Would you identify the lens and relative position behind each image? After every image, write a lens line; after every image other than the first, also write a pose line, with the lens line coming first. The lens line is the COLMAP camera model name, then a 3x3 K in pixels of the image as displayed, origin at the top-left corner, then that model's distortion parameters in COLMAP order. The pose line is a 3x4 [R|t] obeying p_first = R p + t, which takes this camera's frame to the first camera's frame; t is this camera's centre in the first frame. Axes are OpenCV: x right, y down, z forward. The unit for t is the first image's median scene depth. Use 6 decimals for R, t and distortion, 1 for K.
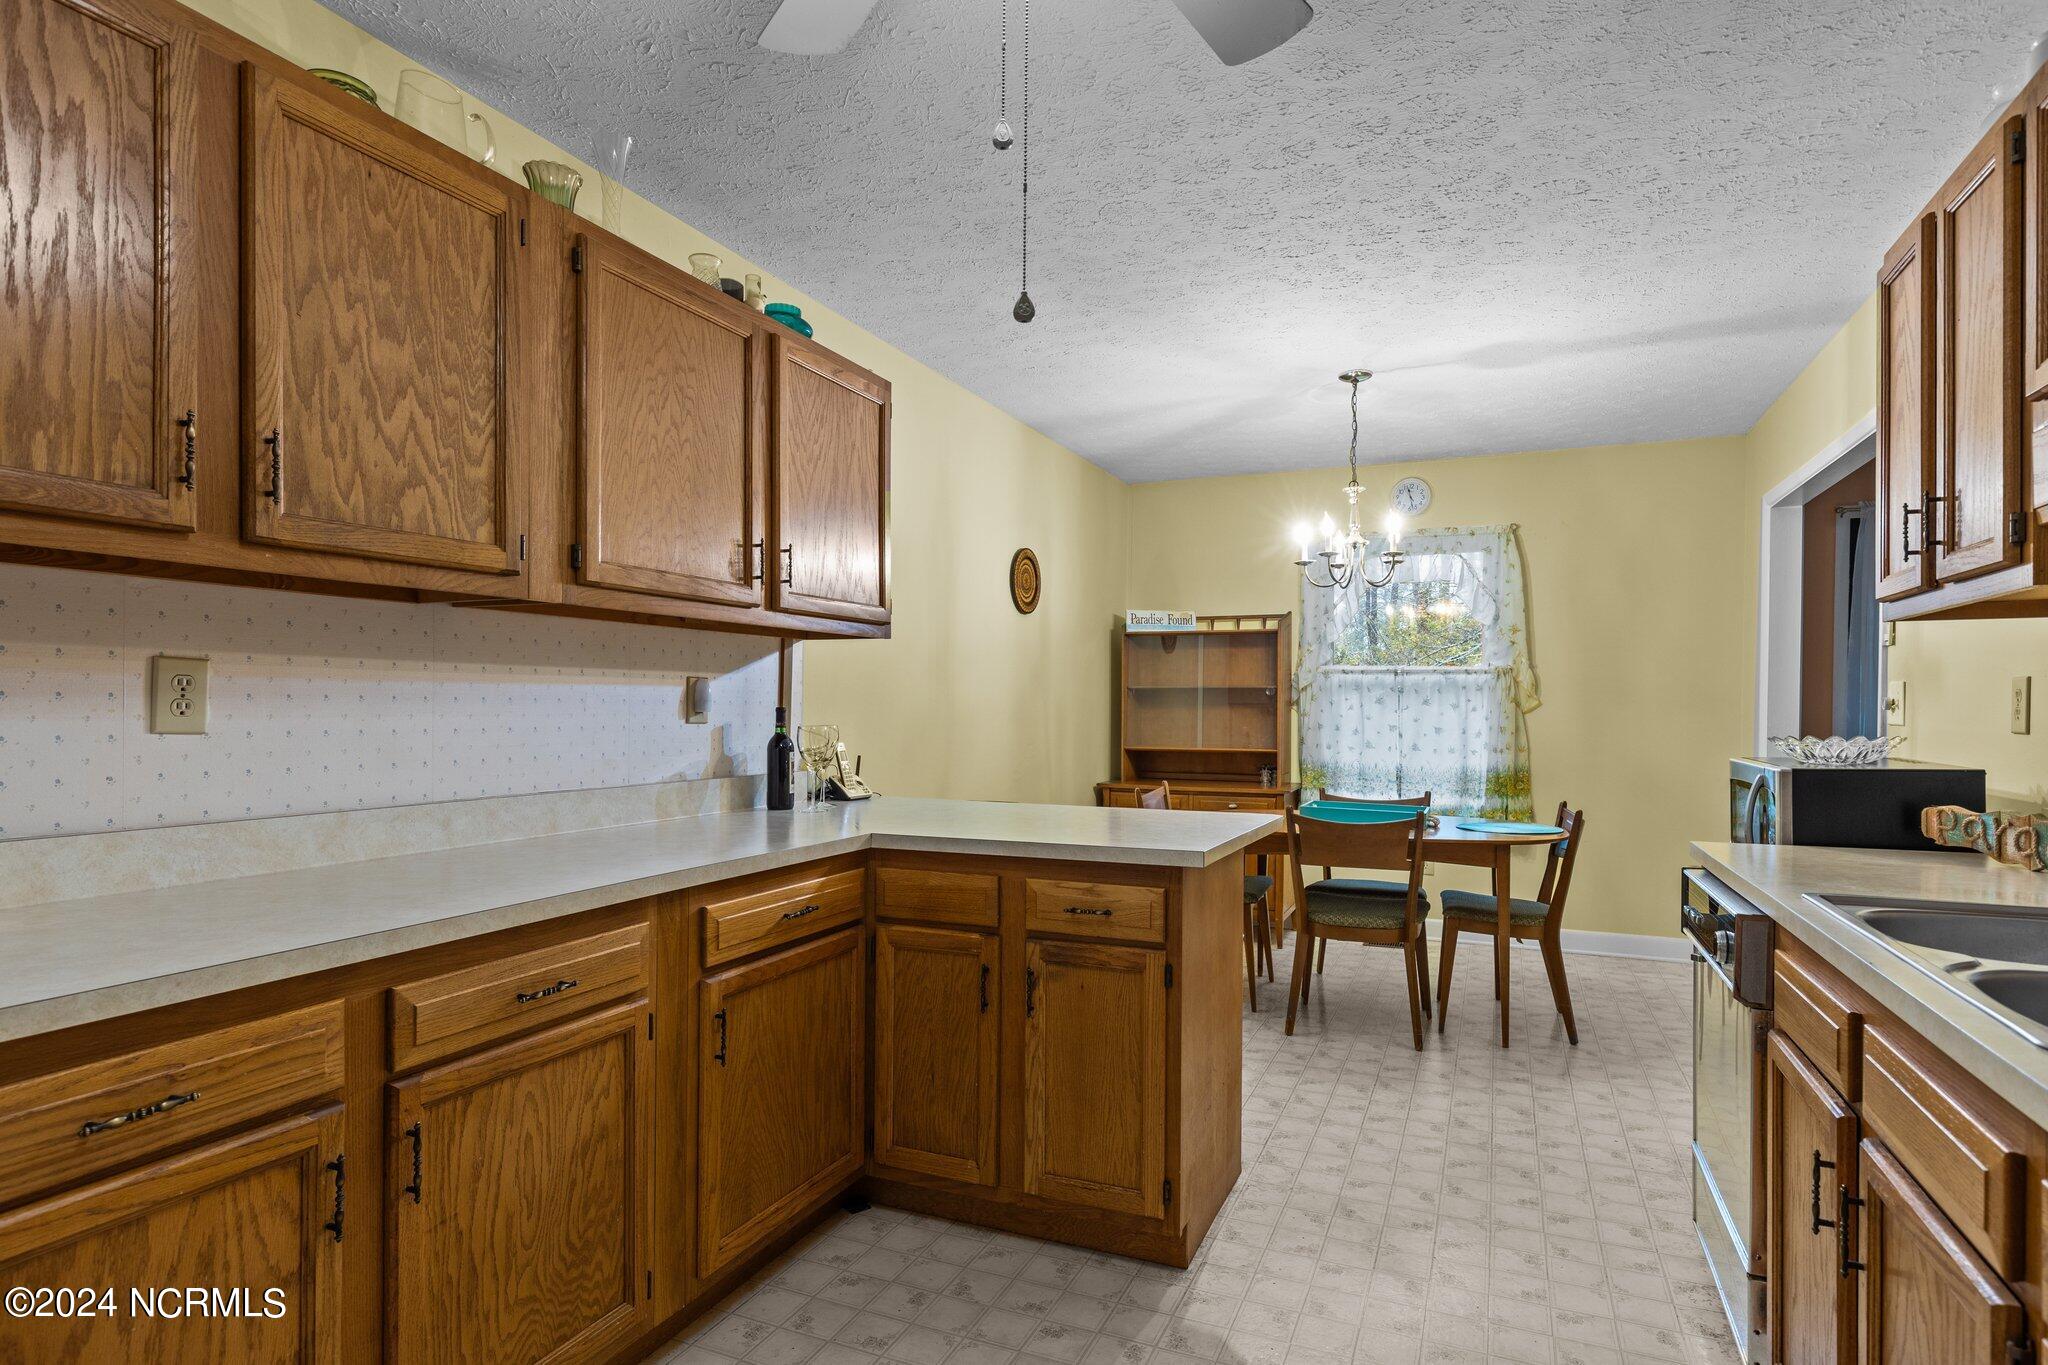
lens RADIAL K [[1134.0, 0, 1026.4], [0, 1134.0, 697.0], [0, 0, 1]] dist [0.012847, -0.000284]
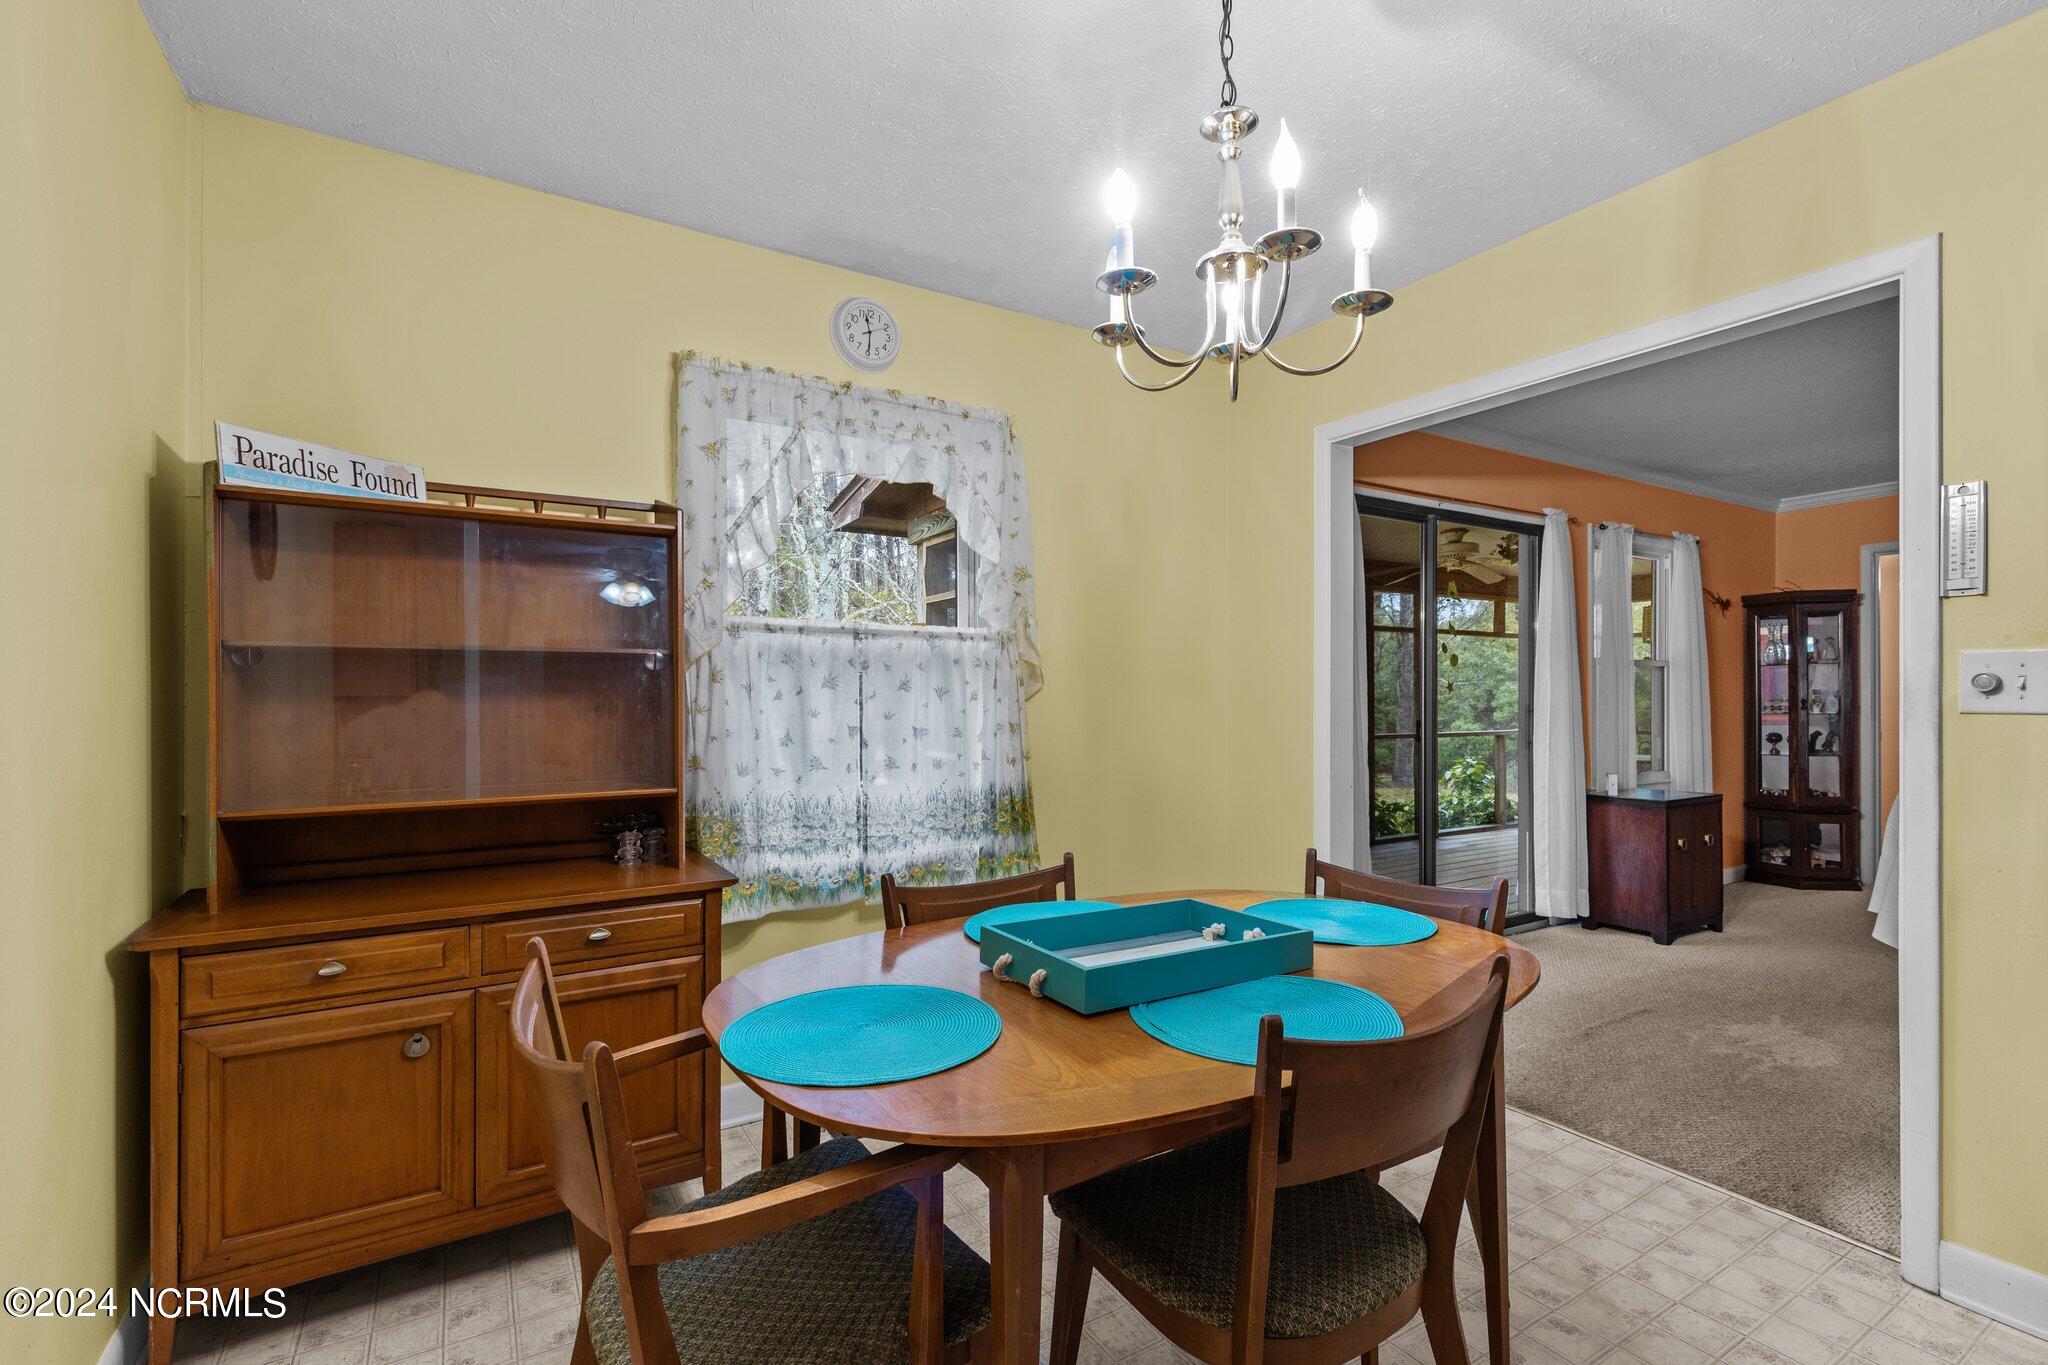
lens RADIAL K [[909.8, 0, 1027.3], [0, 909.8, 678.9], [0, 0, 1]] dist [-0.000576, -0.000172]
pose [[0.594183, 0.004720, 0.804316, 0.011338], [-0.009137, 0.999958, 0.000883, 0.000189], [-0.804278, -0.007874, 0.594201, 0.657282]]
